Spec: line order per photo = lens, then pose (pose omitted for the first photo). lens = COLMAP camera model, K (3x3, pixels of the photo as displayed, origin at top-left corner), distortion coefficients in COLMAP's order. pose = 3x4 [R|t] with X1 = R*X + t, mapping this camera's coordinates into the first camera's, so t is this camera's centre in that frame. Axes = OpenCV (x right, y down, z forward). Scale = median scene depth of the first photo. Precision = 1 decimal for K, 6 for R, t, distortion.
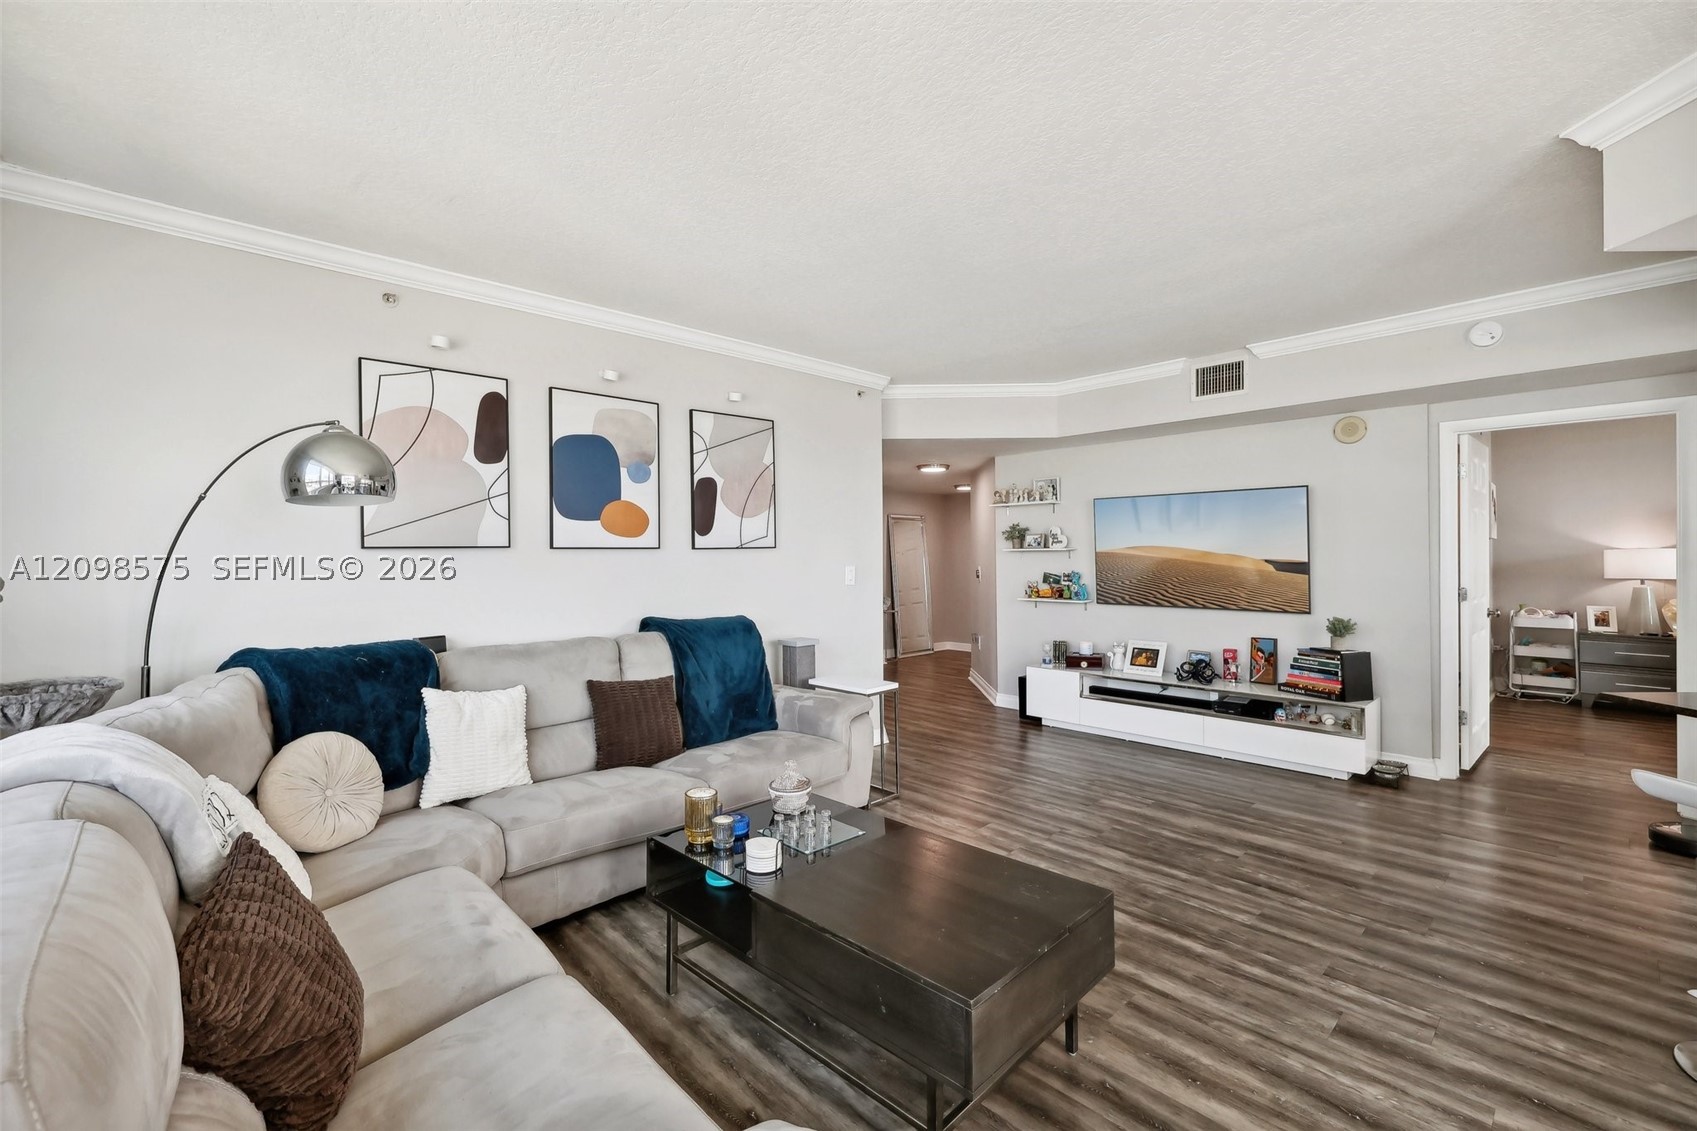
lens RADIAL K [[720.5, 0, 814.4], [0, 720.5, 555.1], [0, 0, 1]] dist [-0.004434, 0.000031]
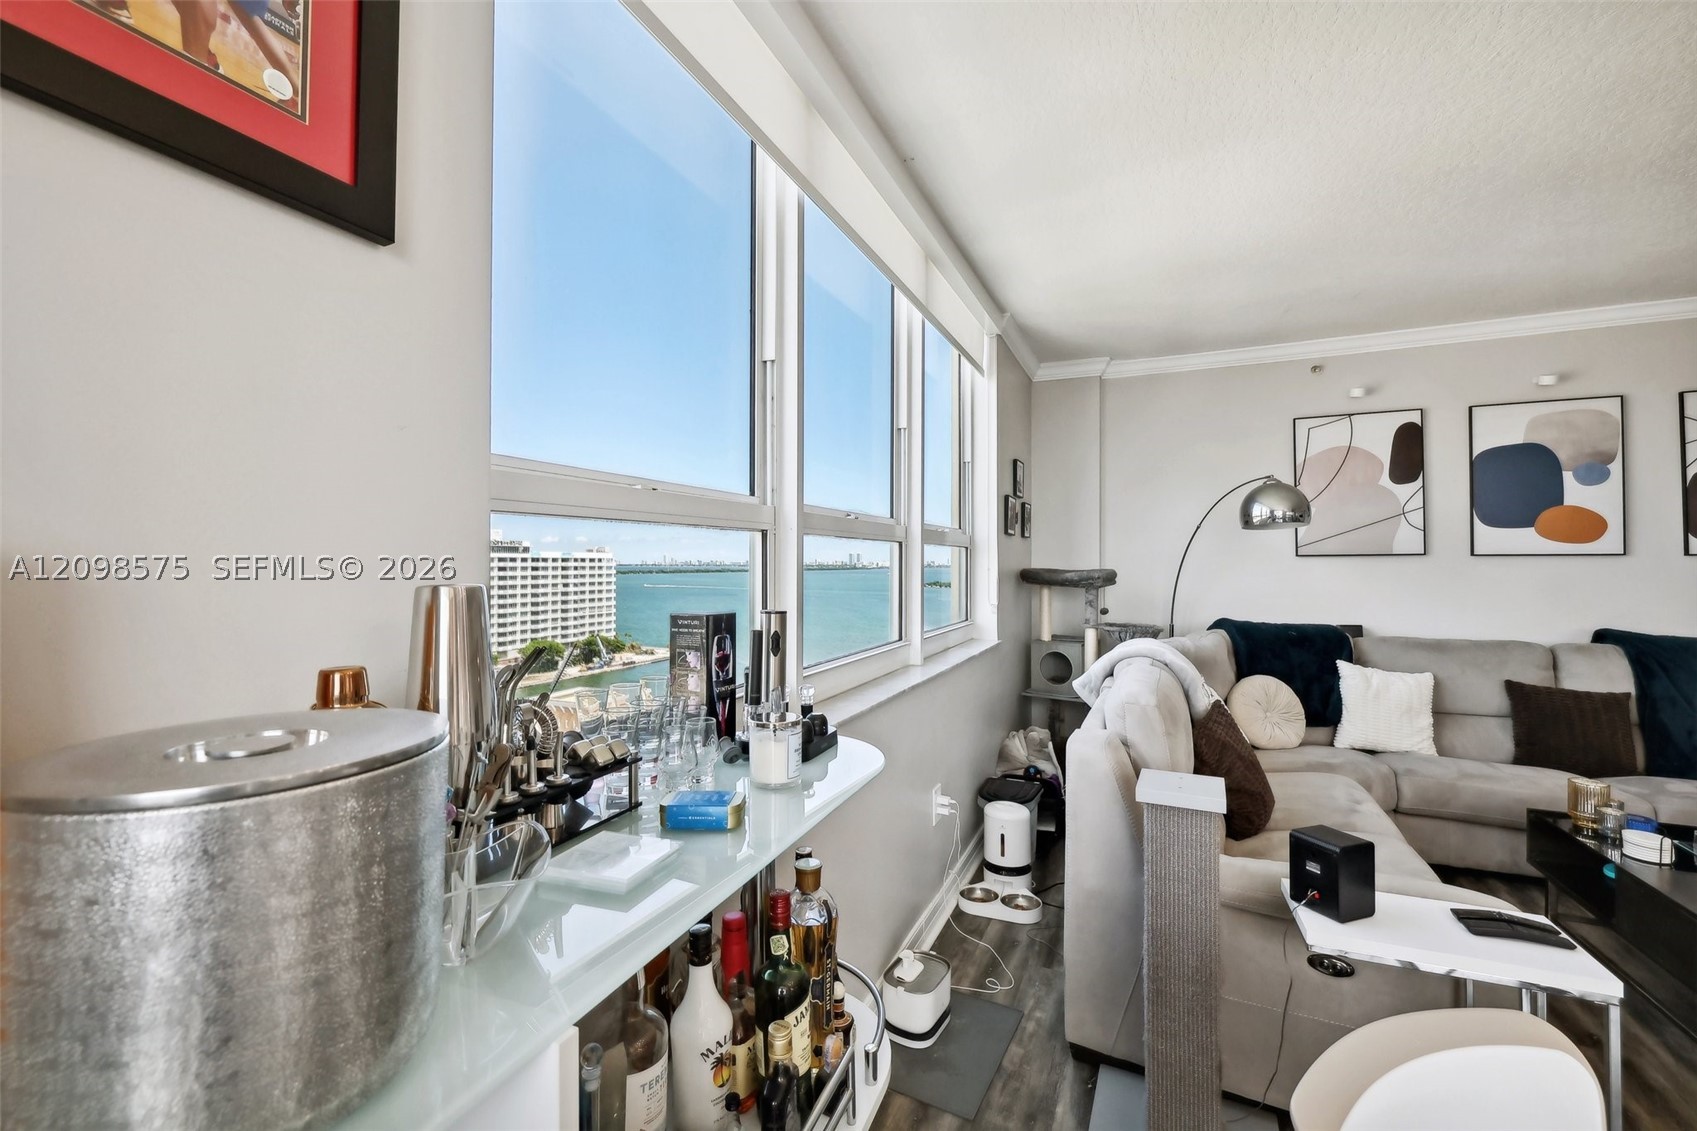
lens RADIAL K [[720.5, 0, 851.1], [0, 720.5, 552.1], [0, 0, 1]] dist [-0.004434, 0.000031]
pose [[0.405908, -0.007640, -0.913882, 0.396320], [-0.000902, 0.999961, -0.008761, -0.006188], [0.913913, 0.004380, 0.405886, -0.475502]]
